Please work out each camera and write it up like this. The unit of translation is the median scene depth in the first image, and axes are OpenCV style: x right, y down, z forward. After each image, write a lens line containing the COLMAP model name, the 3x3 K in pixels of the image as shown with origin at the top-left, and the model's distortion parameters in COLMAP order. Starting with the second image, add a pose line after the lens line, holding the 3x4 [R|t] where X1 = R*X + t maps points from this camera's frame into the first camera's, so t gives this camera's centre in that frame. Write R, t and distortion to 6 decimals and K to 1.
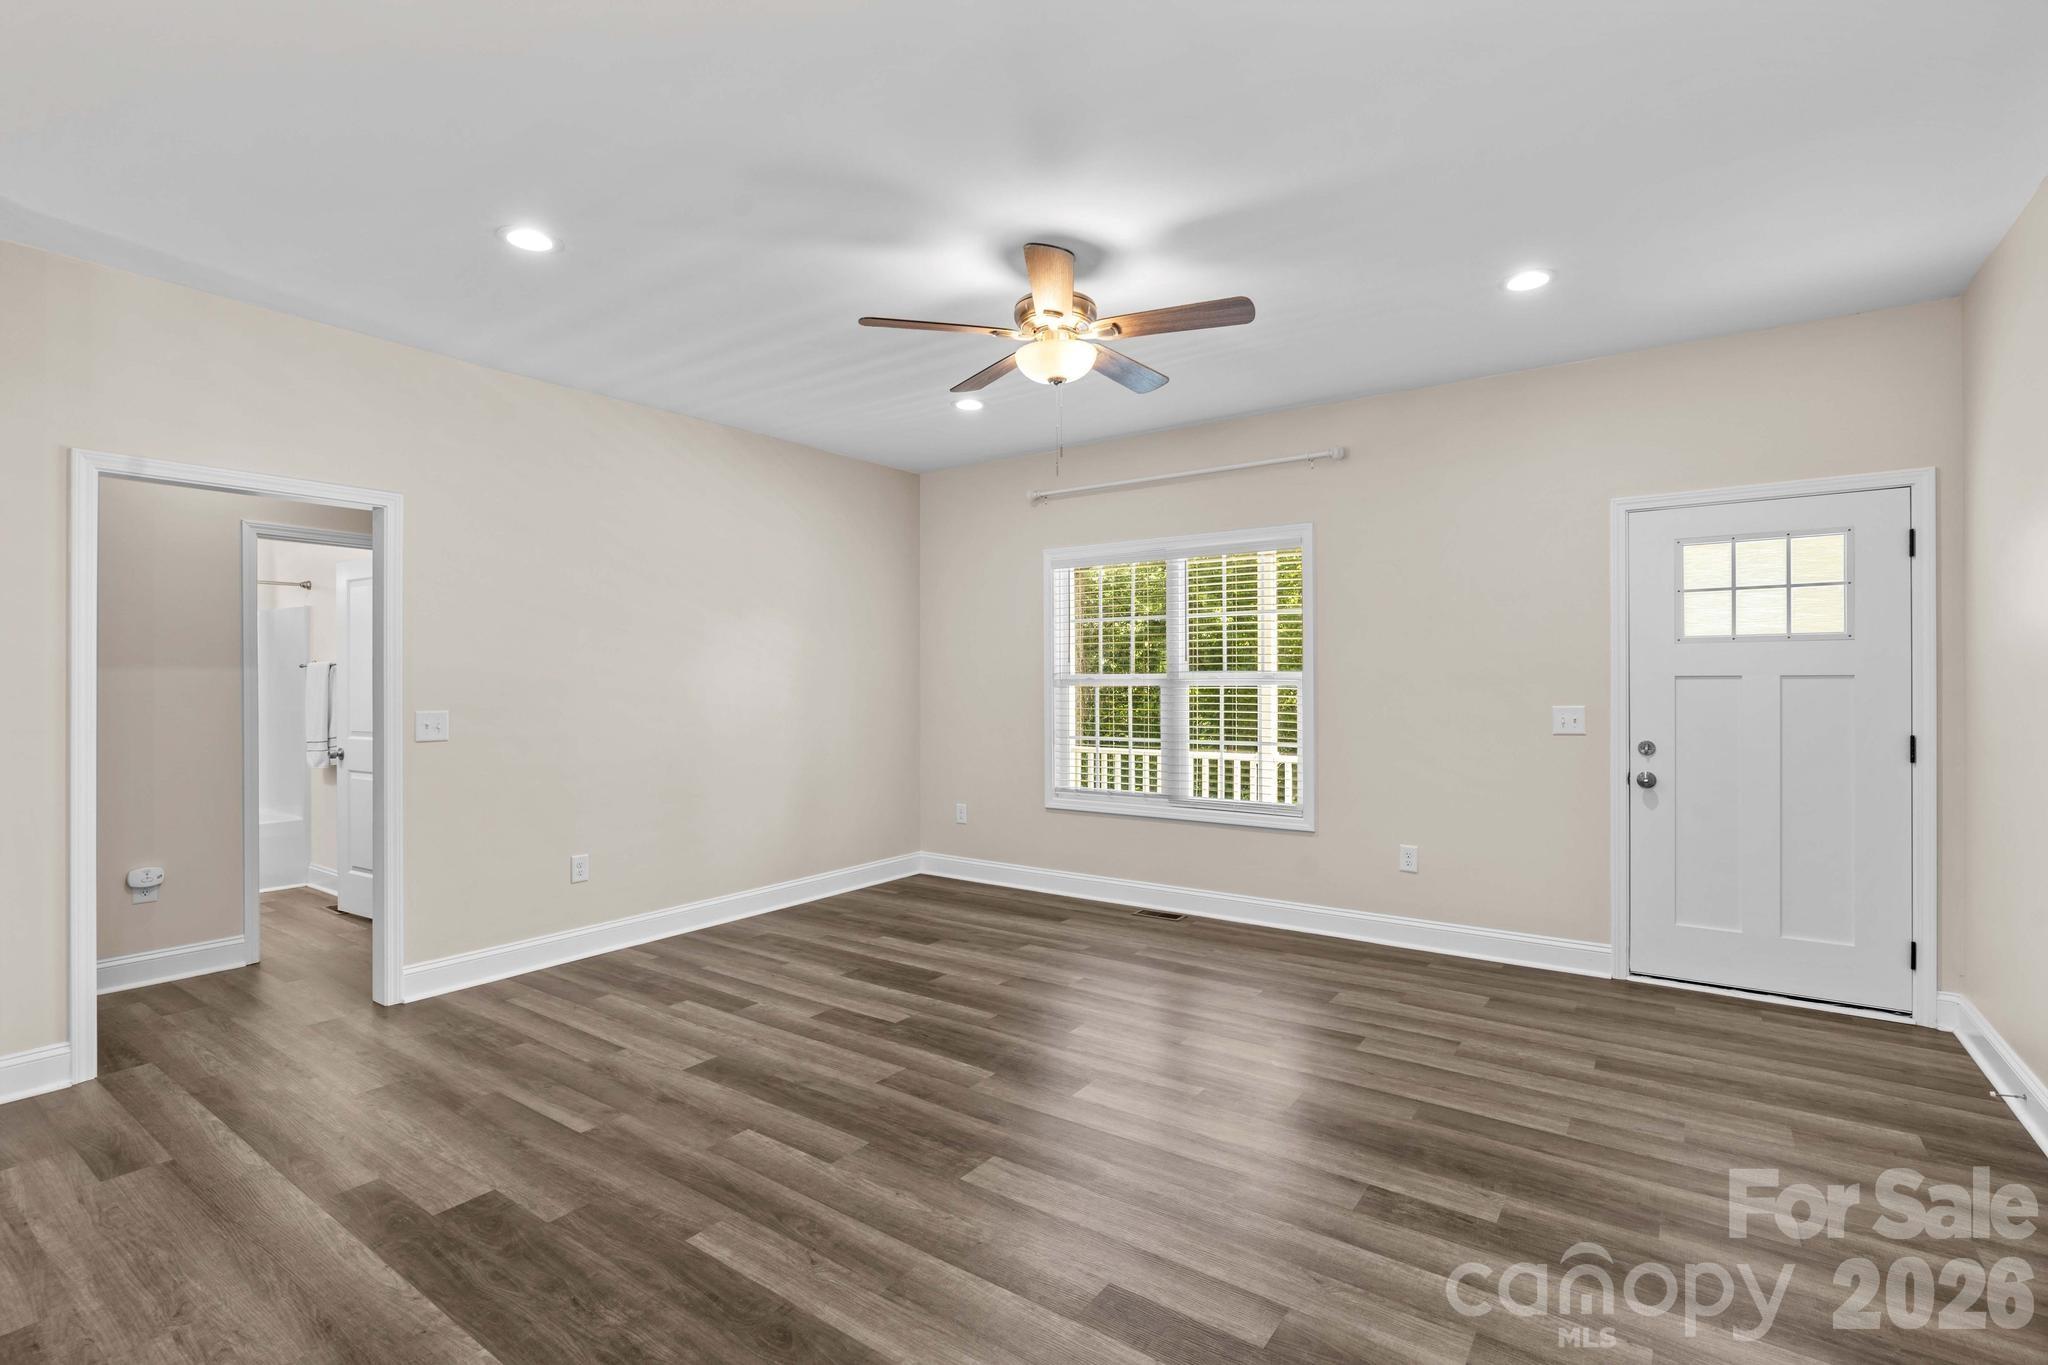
lens RADIAL K [[951.9, 0, 1007.6], [0, 951.9, 683.8], [0, 0, 1]] dist [-0.009453, 0.000433]
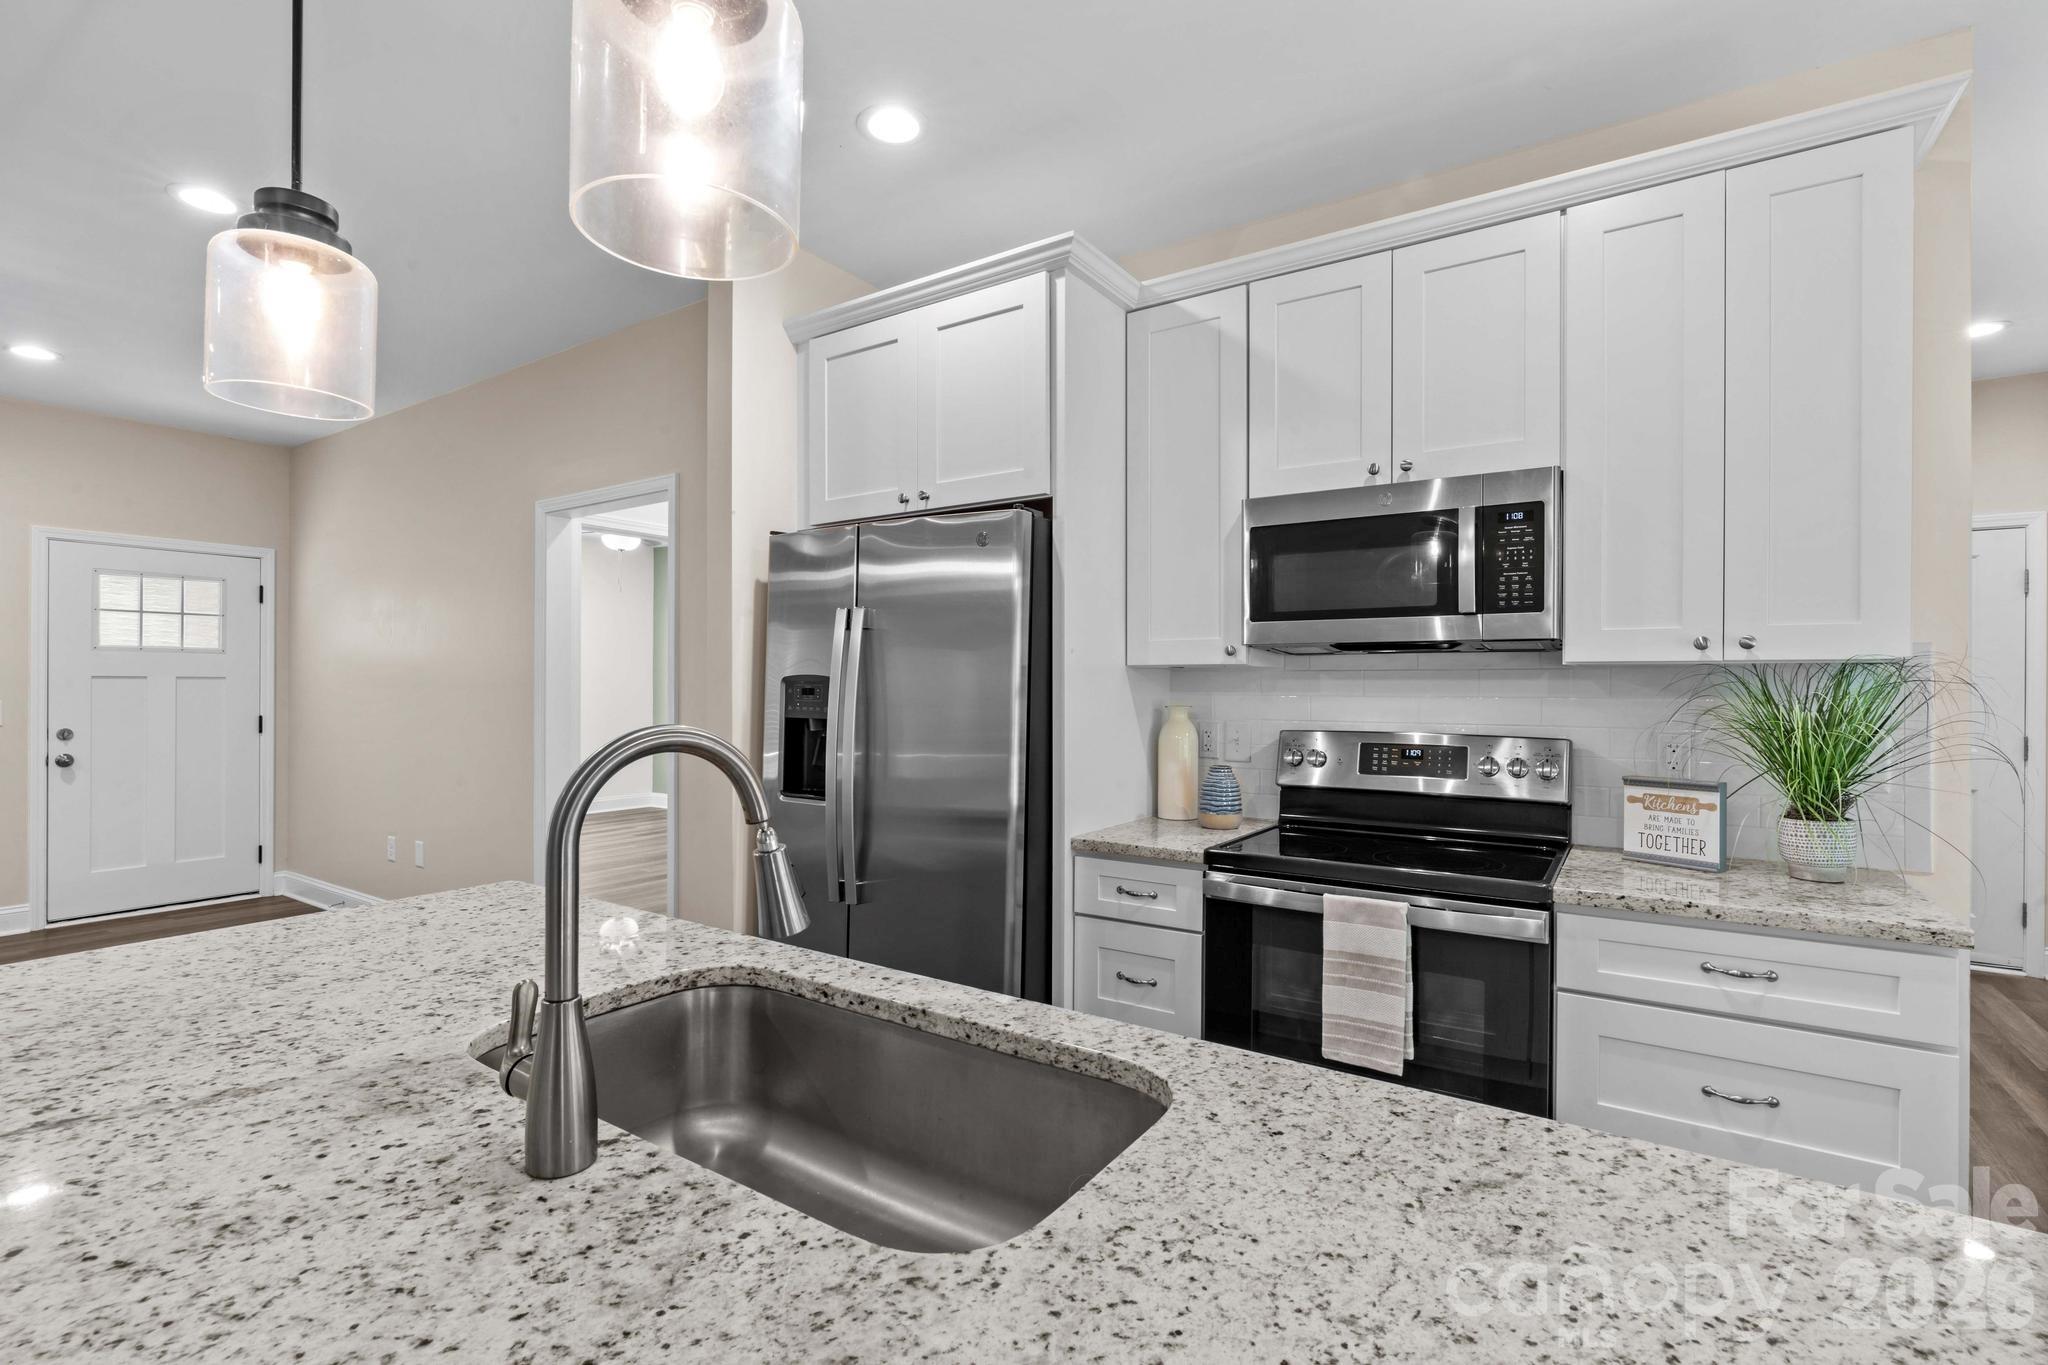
lens RADIAL K [[940.6, 0, 1014.1], [0, 940.6, 684.5], [0, 0, 1]] dist [-0.002837, -0.000487]
pose [[-0.031799, 0.004685, 0.999483, -0.579390], [-0.005110, 0.999975, -0.004850, 0.002760], [-0.999481, -0.005262, -0.031774, -0.191149]]
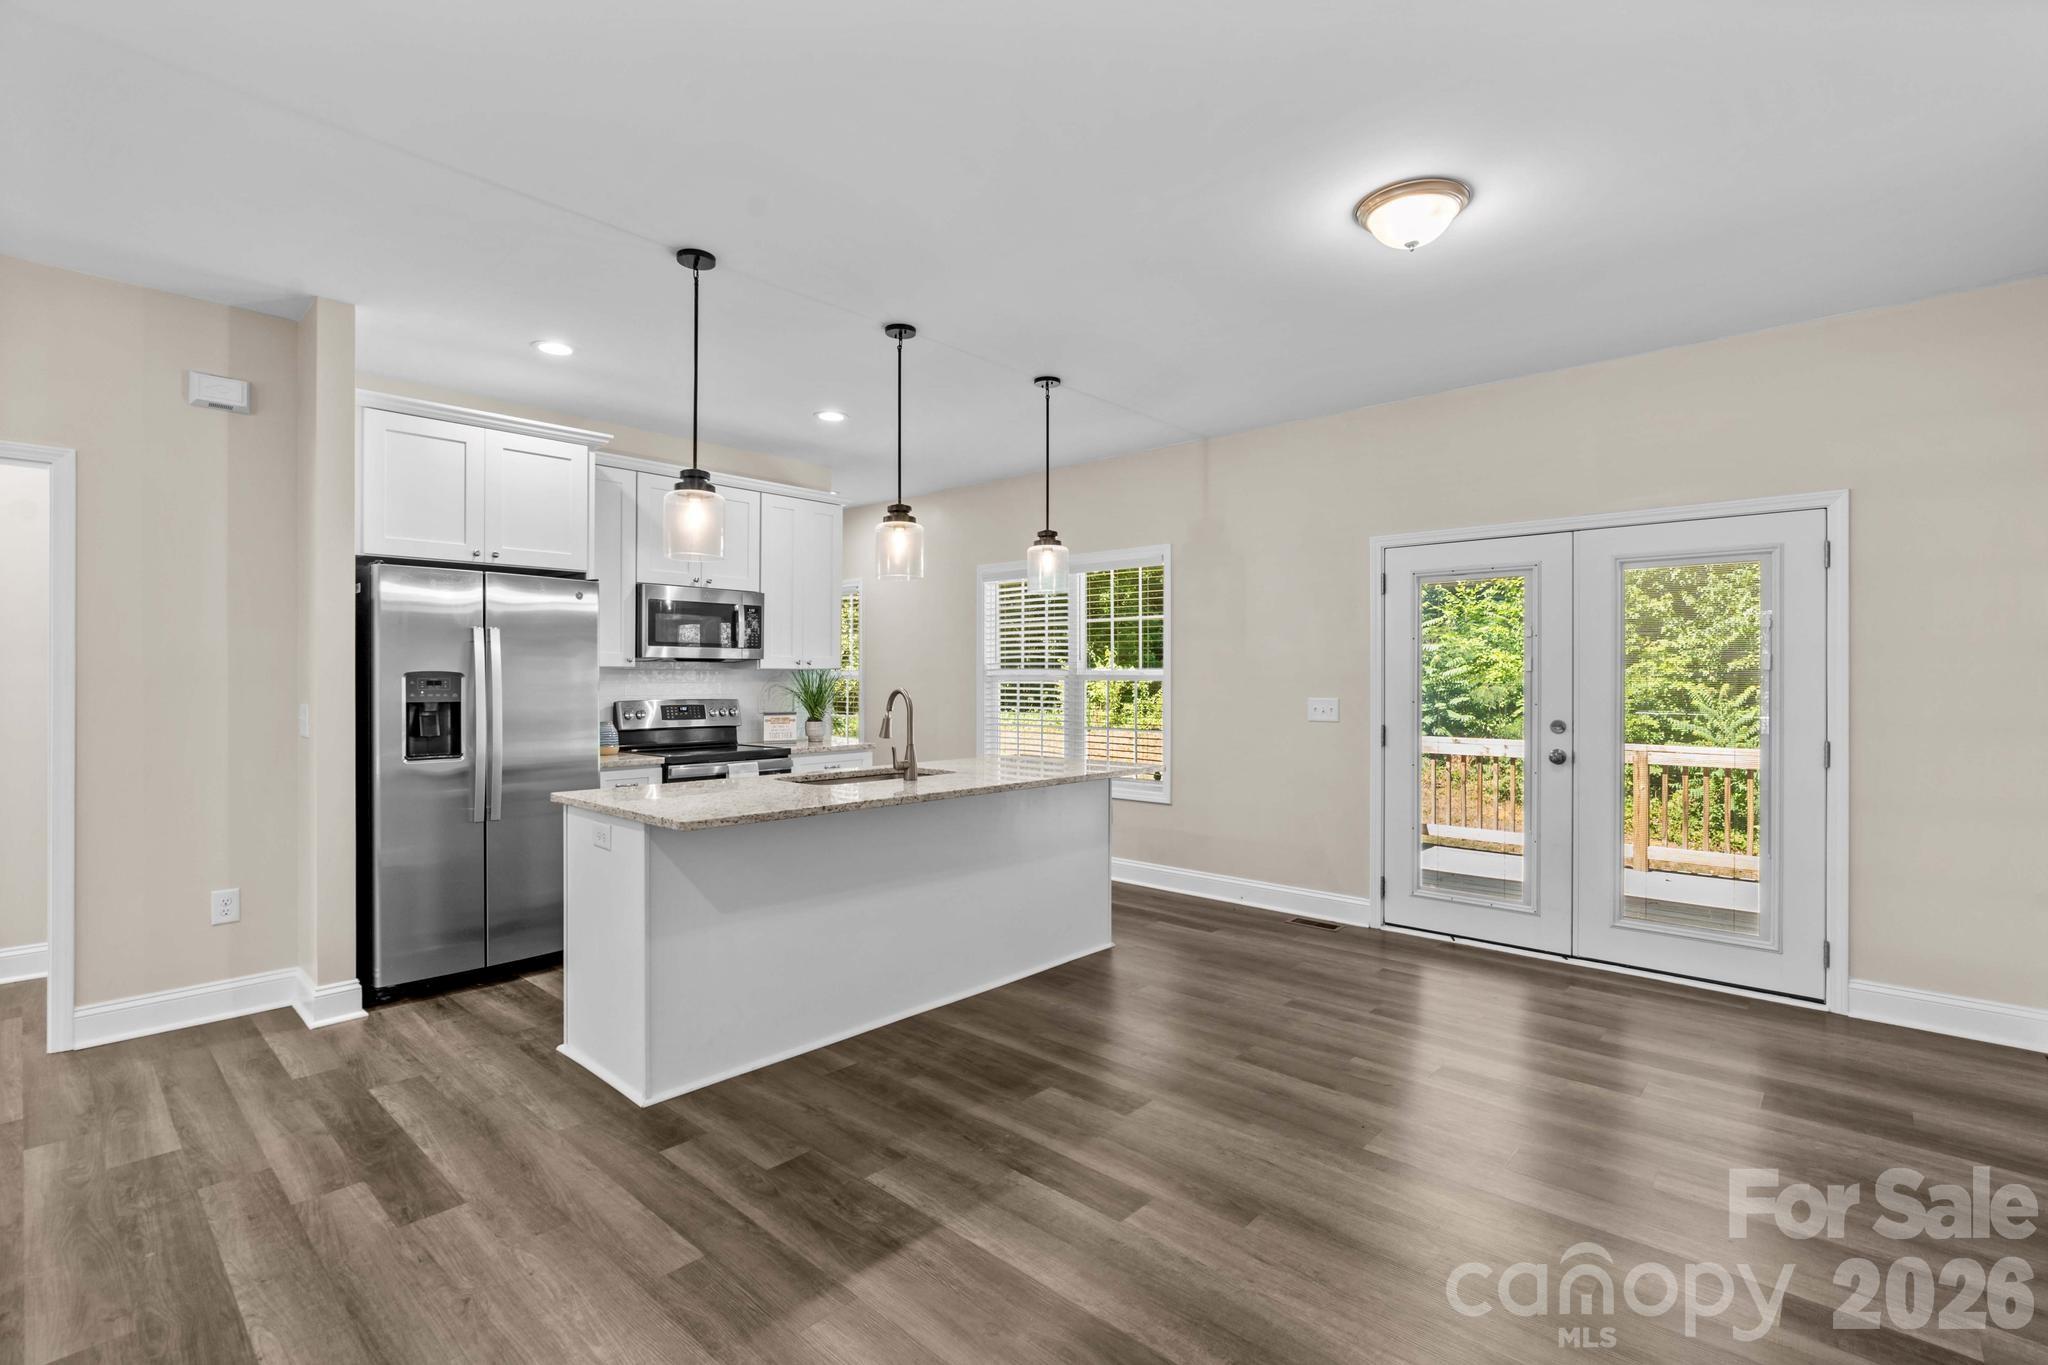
lens RADIAL K [[929.5, 0, 1021.4], [0, 929.5, 675.9], [0, 0, 1]] dist [-0.007207, -0.000132]
pose [[-0.993794, 0.002244, 0.111213, -0.590507], [0.001718, 0.999987, -0.004826, 0.003904], [-0.111222, -0.004605, -0.993785, 0.800628]]
